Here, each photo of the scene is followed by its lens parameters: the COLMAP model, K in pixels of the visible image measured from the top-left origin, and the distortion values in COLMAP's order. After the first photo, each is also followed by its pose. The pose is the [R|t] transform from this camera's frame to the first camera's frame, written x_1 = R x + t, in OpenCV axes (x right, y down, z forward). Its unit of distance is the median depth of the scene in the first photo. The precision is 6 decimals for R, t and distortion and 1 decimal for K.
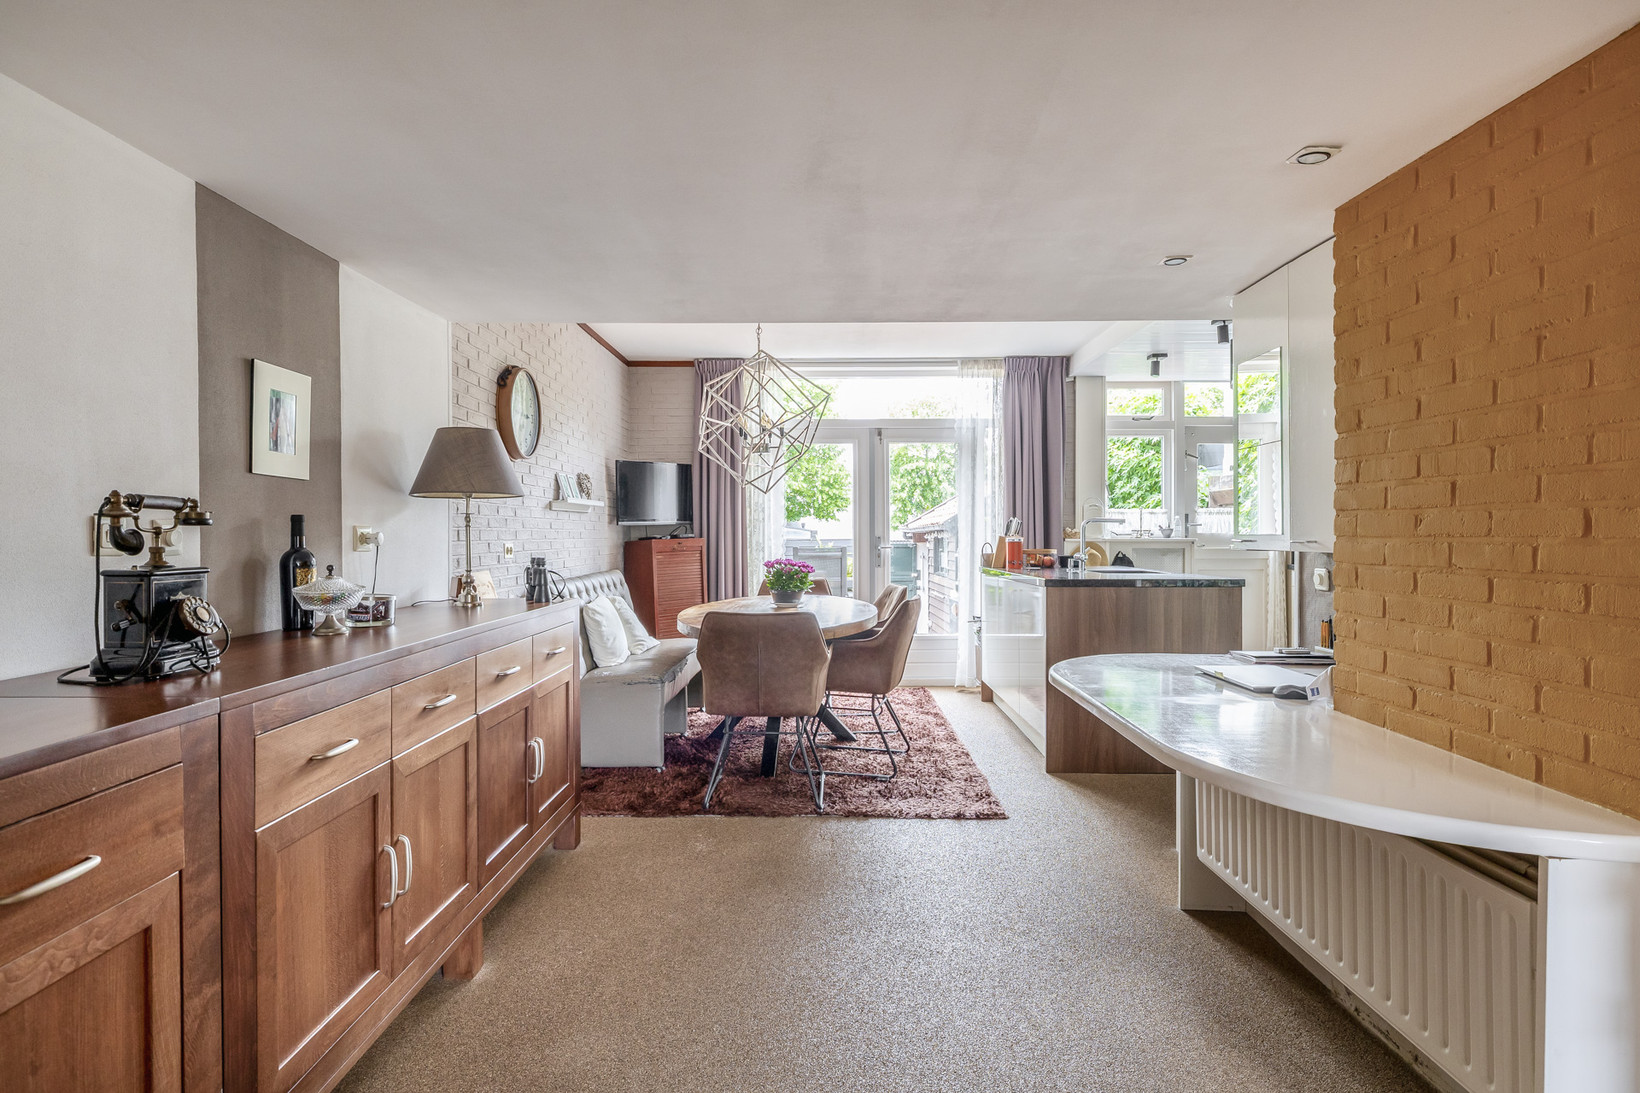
lens RADIAL K [[863.2, 0, 828.9], [0, 863.2, 536.0], [0, 0, 1]] dist [-0.003984, 0.001528]
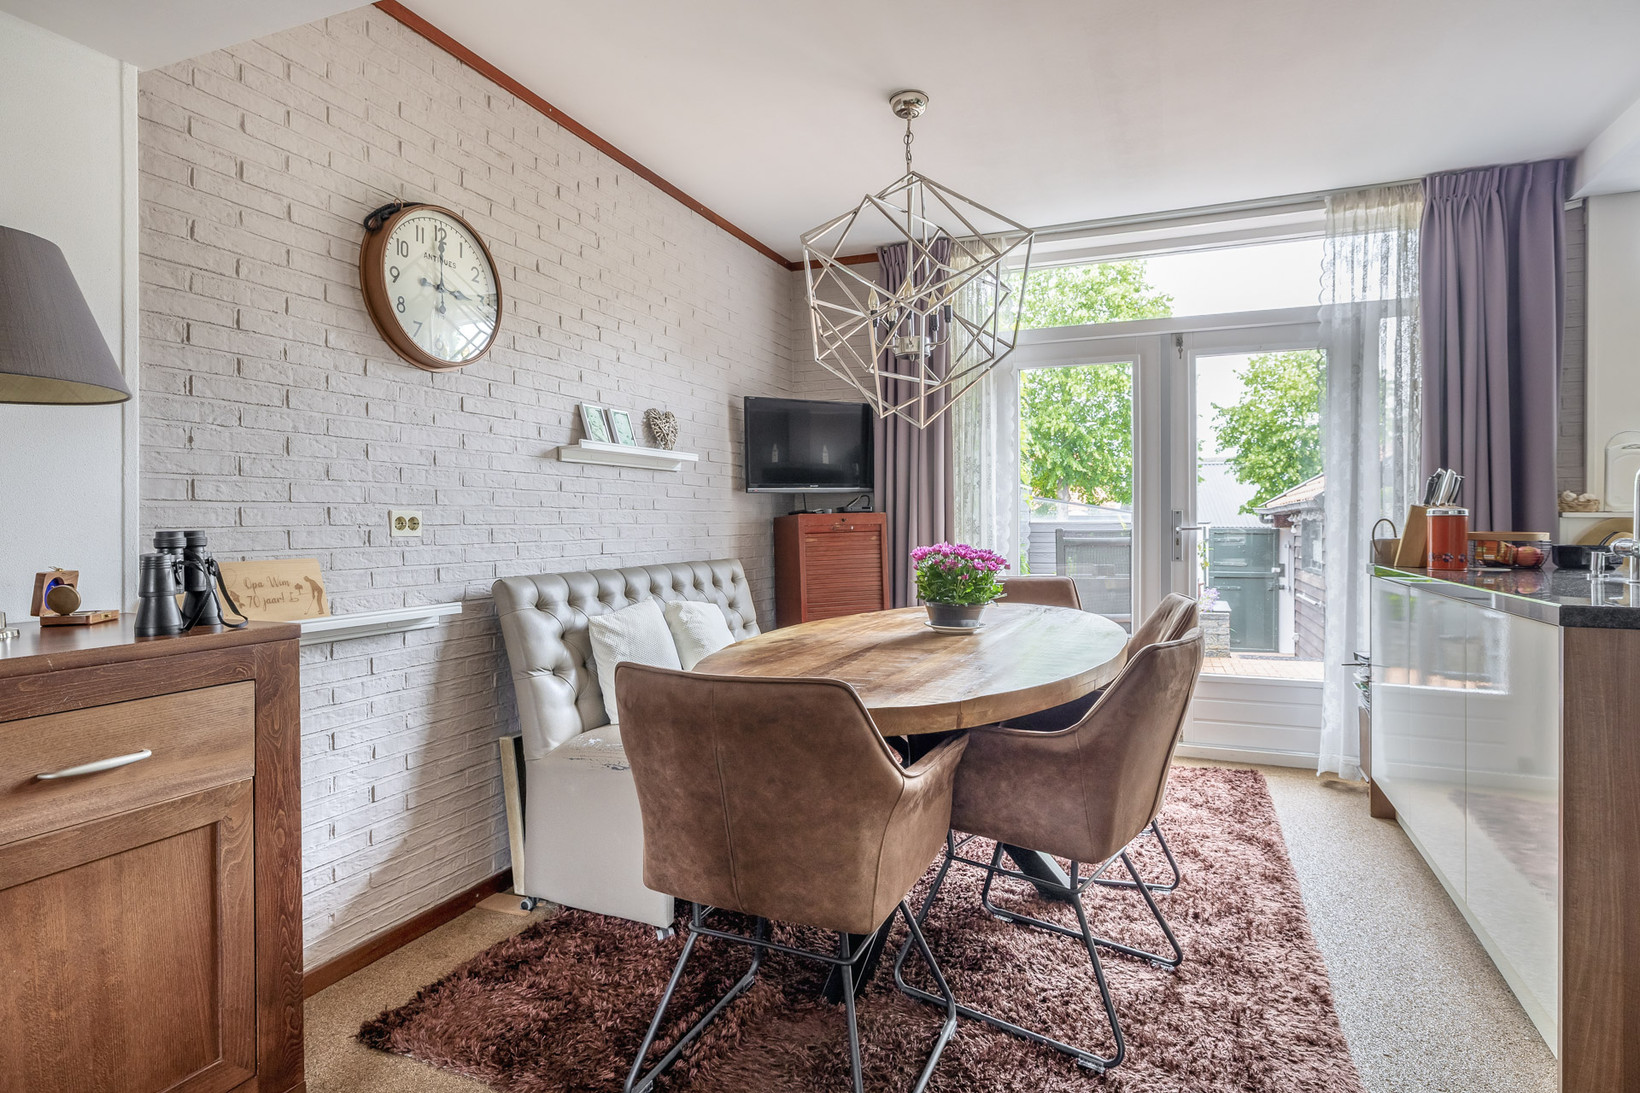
lens RADIAL K [[863.2, 0, 824.2], [0, 863.2, 524.3], [0, 0, 1]] dist [-0.003984, 0.001528]
pose [[0.921632, 0.002412, -0.388057, 0.103411], [-0.001872, 0.999997, 0.001770, 0.015129], [0.388060, -0.000905, 0.921634, 0.544274]]
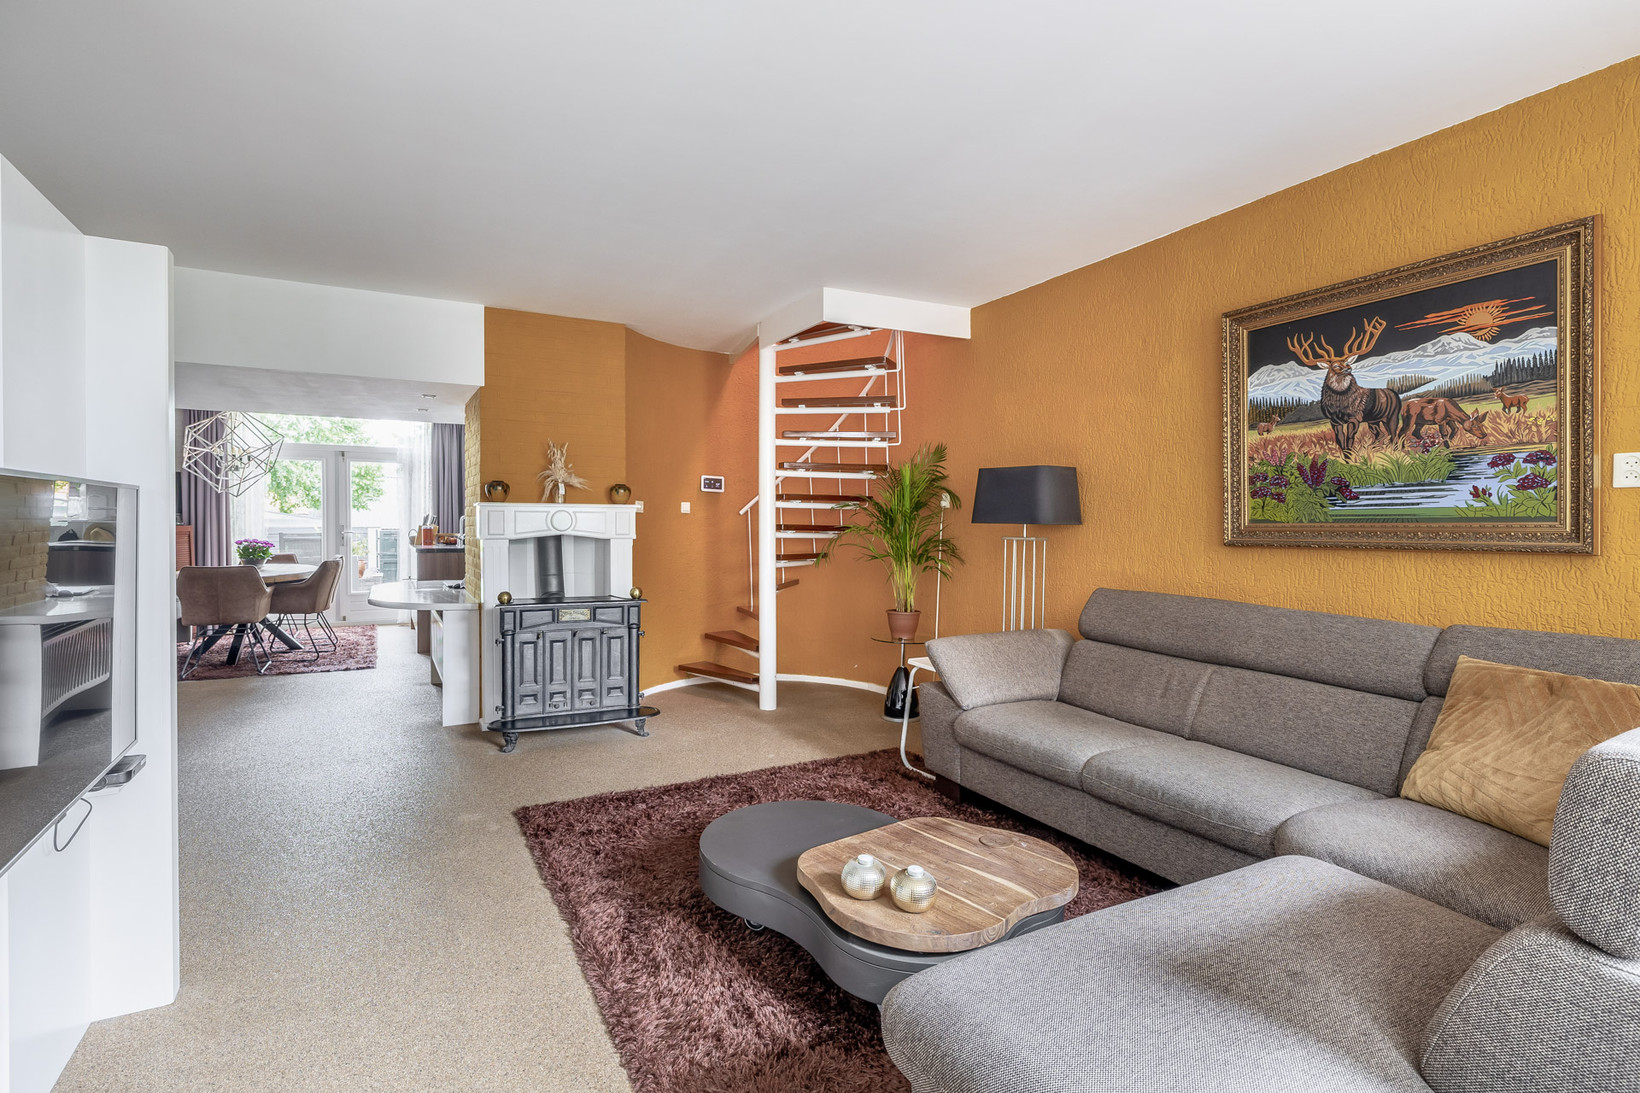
lens RADIAL K [[797.7, 0, 817.0], [0, 797.7, 542.5], [0, 0, 1]] dist [-0.004685, 0.001970]
pose [[0.878901, -0.007353, 0.476948, 0.193639], [-0.003291, 0.999764, 0.021479, -0.002518], [-0.476994, -0.020447, 0.878669, -0.917518]]
